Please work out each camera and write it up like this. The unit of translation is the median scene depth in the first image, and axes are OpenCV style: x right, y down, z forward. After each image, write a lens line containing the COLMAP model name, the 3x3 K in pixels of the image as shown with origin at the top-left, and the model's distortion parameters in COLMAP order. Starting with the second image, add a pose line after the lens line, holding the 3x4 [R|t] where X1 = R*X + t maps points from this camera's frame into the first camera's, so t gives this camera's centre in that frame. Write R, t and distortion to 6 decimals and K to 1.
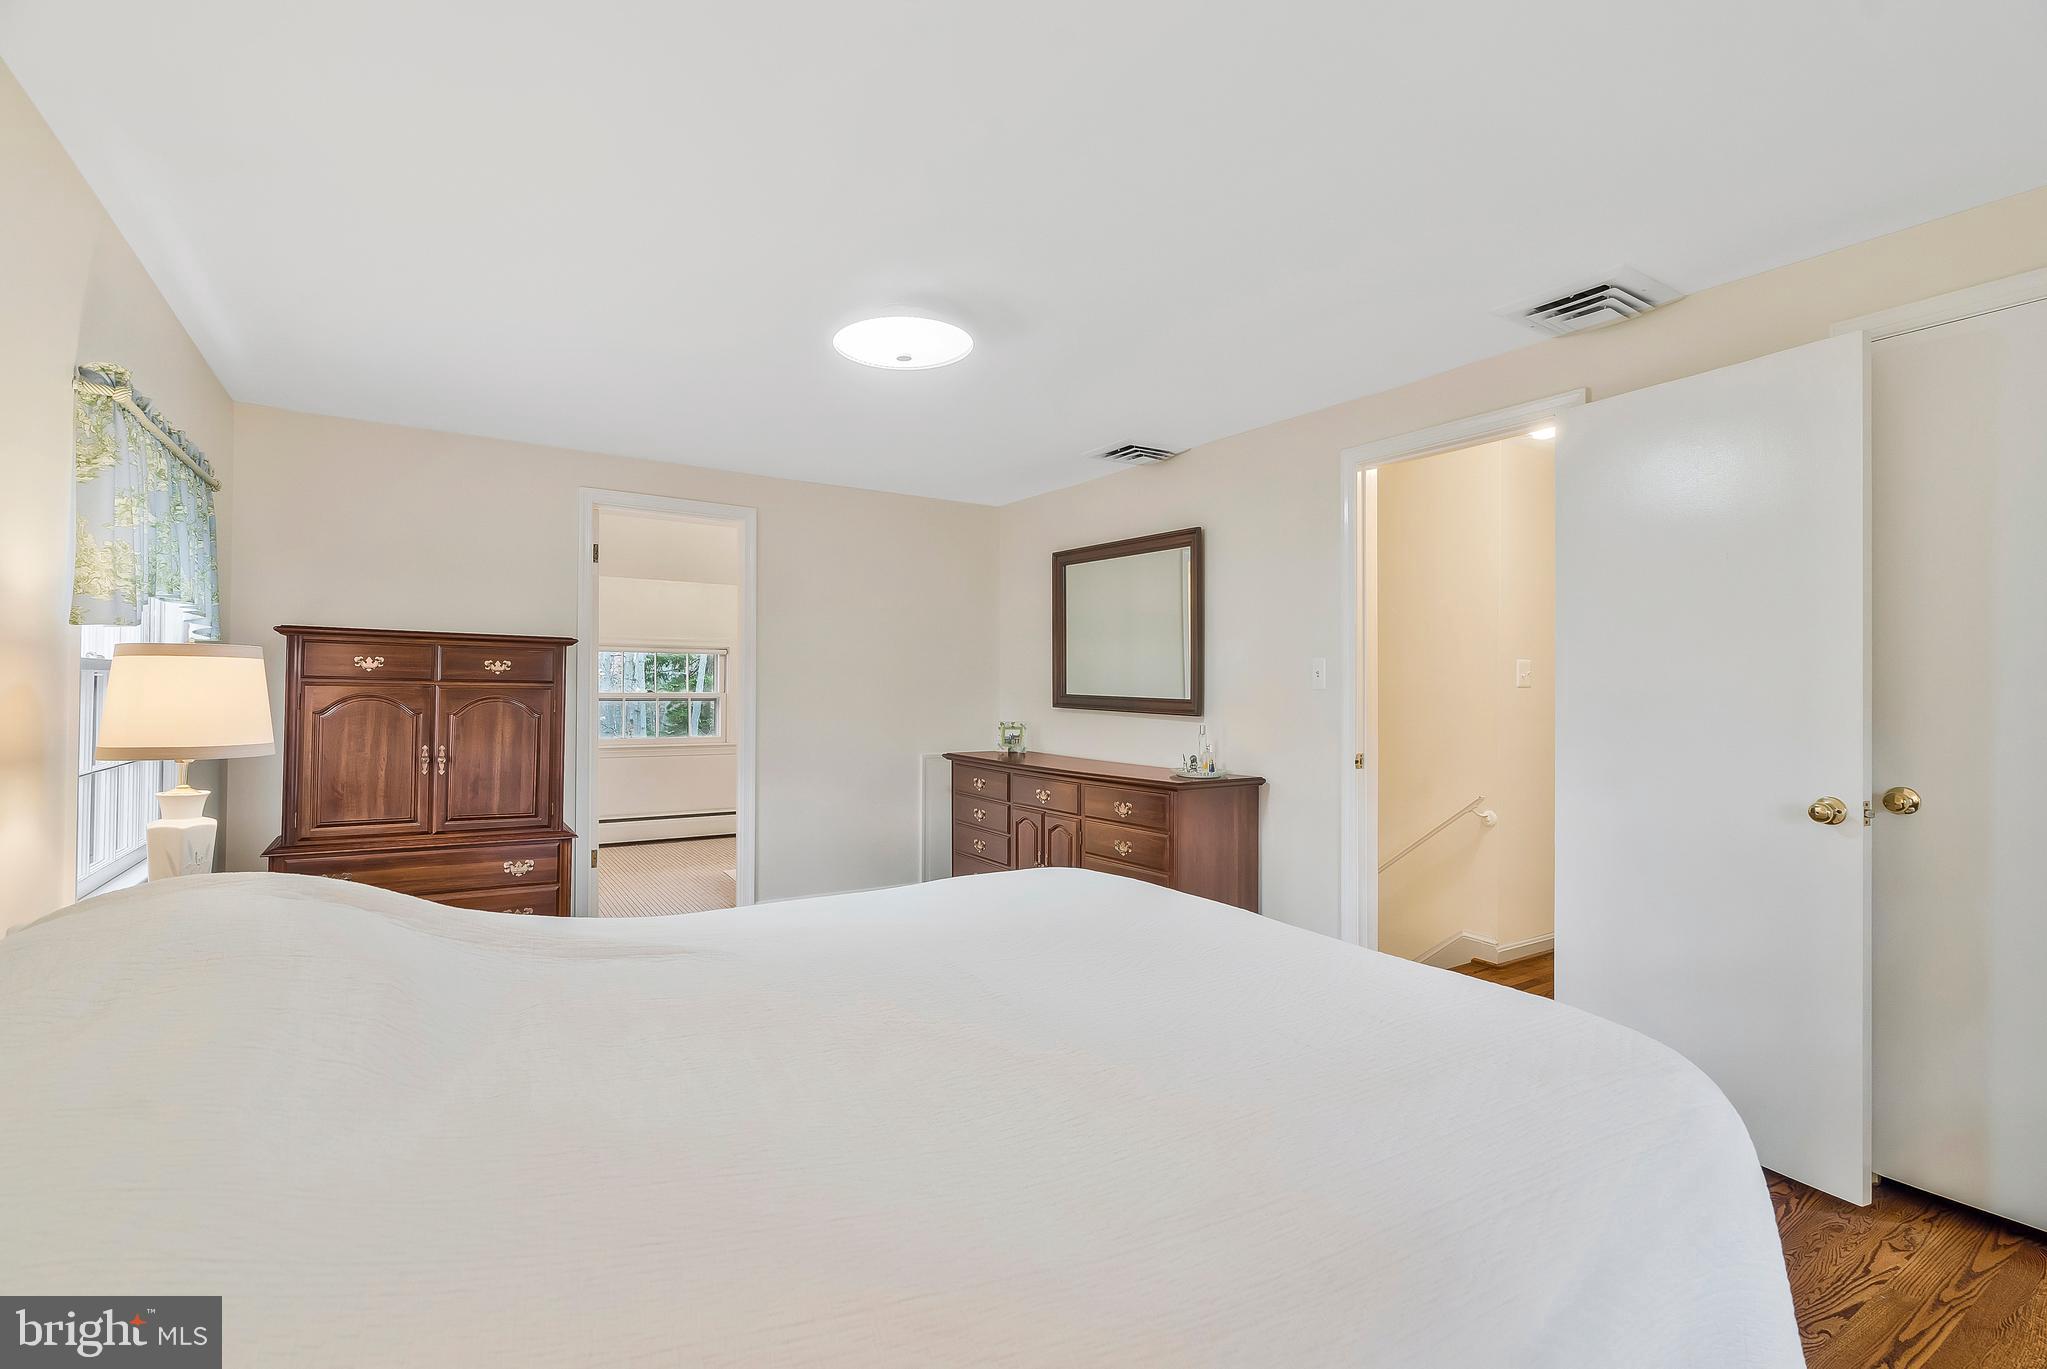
lens RADIAL K [[951.9, 0, 1025.8], [0, 951.9, 670.7], [0, 0, 1]] dist [-0.001067, 0.000321]
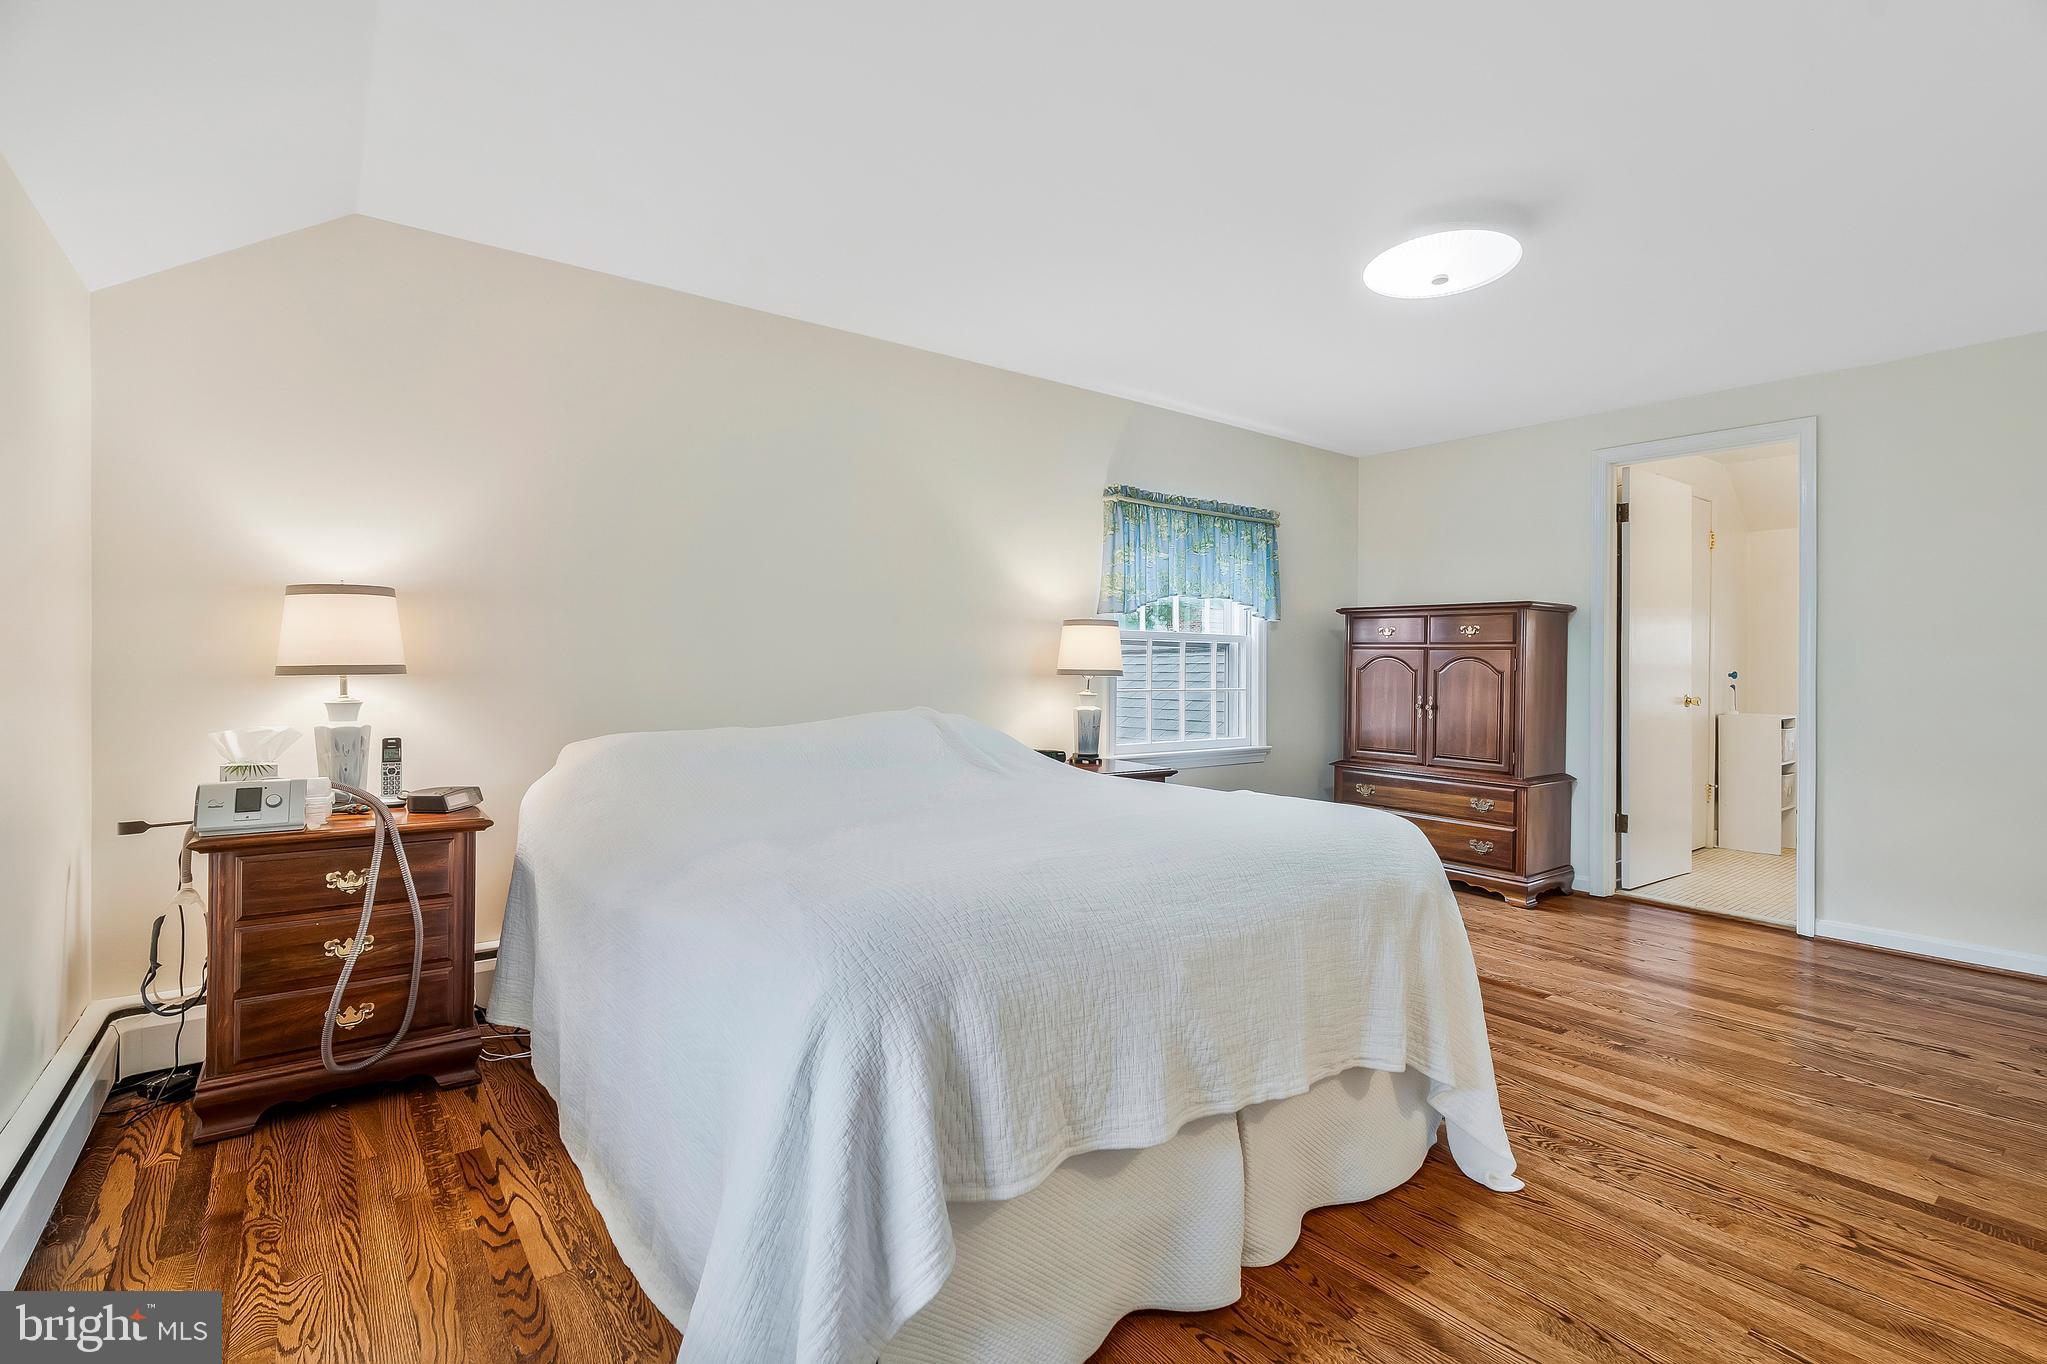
lens RADIAL K [[951.9, 0, 1025.8], [0, 951.9, 668.2], [0, 0, 1]] dist [-0.001067, 0.000321]
pose [[0.071944, -0.007947, -0.997377, 0.589316], [0.013099, 0.999890, -0.007022, 0.044449], [0.997323, -0.012559, 0.072040, 0.384131]]
